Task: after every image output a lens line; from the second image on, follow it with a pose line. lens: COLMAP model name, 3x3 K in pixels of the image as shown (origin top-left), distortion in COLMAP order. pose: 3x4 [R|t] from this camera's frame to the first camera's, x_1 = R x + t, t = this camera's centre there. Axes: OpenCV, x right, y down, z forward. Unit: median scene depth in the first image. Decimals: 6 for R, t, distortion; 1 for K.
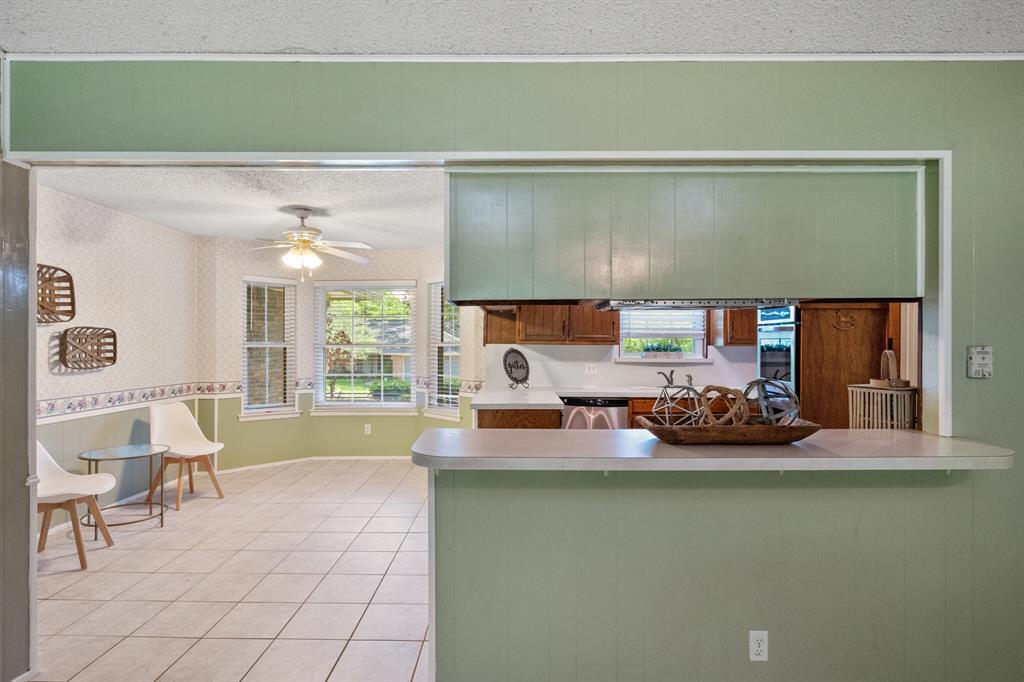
lens RADIAL K [[538.3, 0, 511.2], [0, 538.3, 337.4], [0, 0, 1]] dist [-0.001027, -0.000596]
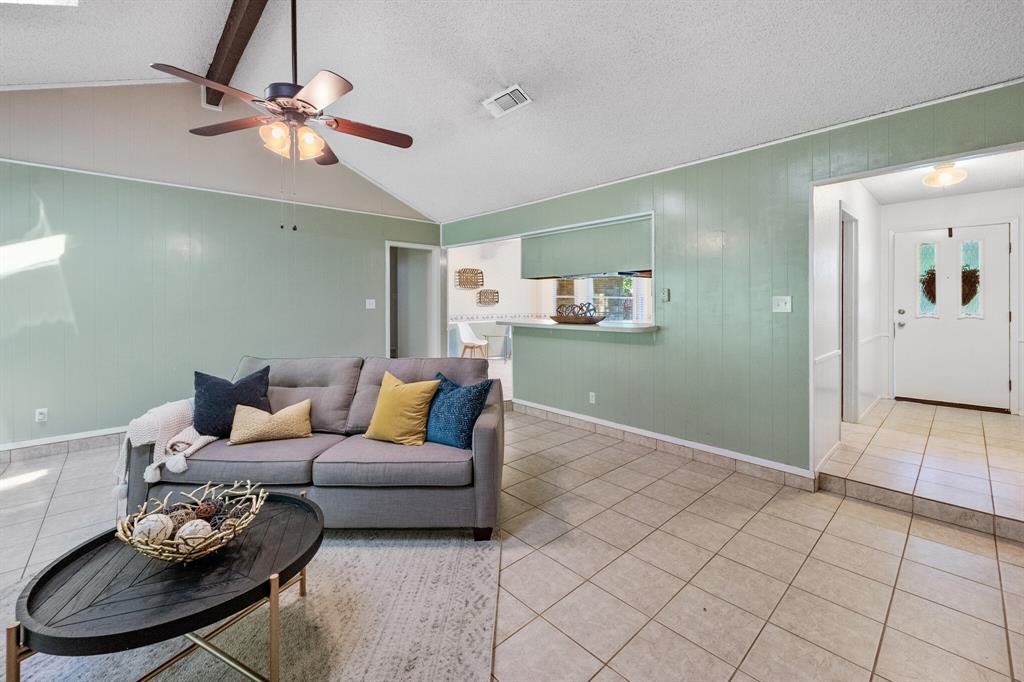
lens RADIAL K [[413.6, 0, 517.5], [0, 413.6, 298.9], [0, 0, 1]] dist [0.001939, 0.000070]
pose [[0.695573, -0.003707, -0.718446, 0.664184], [0.009279, 0.999950, 0.003824, 0.016972], [0.718396, -0.009326, 0.695572, -0.297431]]
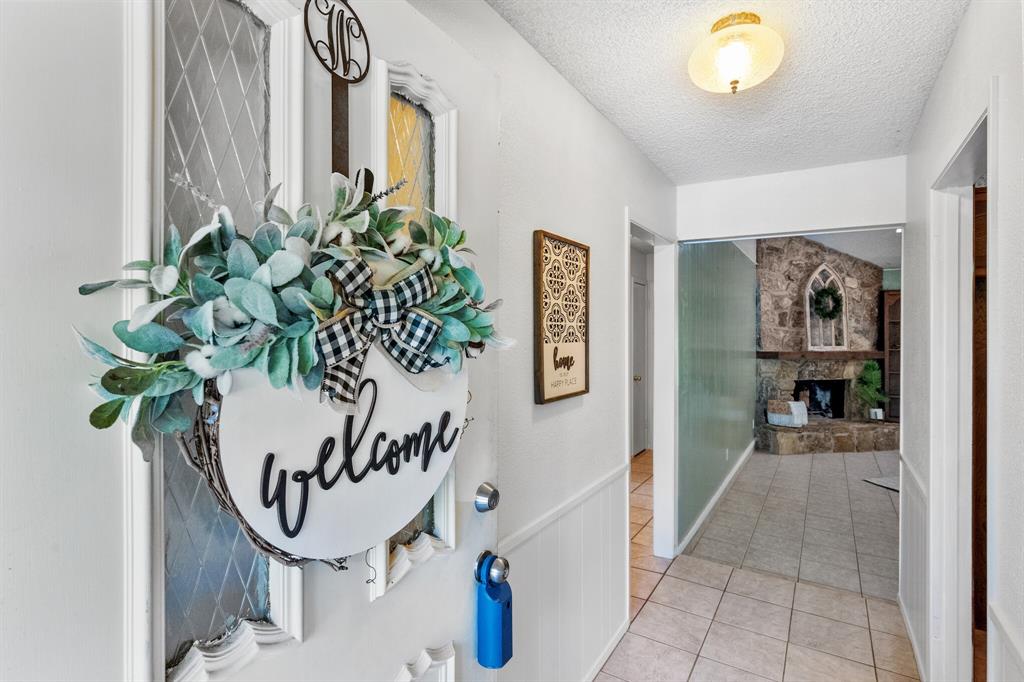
lens RADIAL K [[502.1, 0, 518.8], [0, 502.1, 346.9], [0, 0, 1]] dist [-0.000827, -0.000508]
pose [[-0.864801, -0.021296, 0.501662, 0.628818], [-0.012748, 0.999709, 0.020462, -0.011519], [-0.501952, 0.011300, -0.864821, 1.032650]]
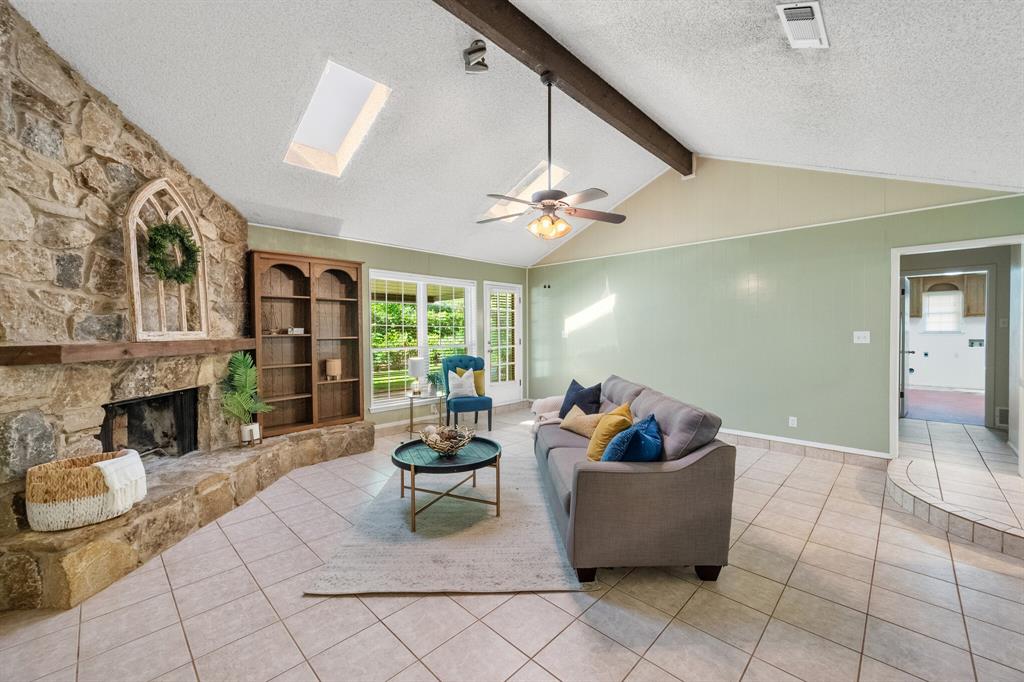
lens RADIAL K [[413.6, 0, 515.8], [0, 413.6, 323.9], [0, 0, 1]] dist [0.001939, 0.000070]
pose [[-0.683376, -0.005462, -0.730046, 0.689402], [0.015424, 0.999641, -0.021917, 0.013527], [0.729904, -0.026238, -0.683046, 0.241093]]
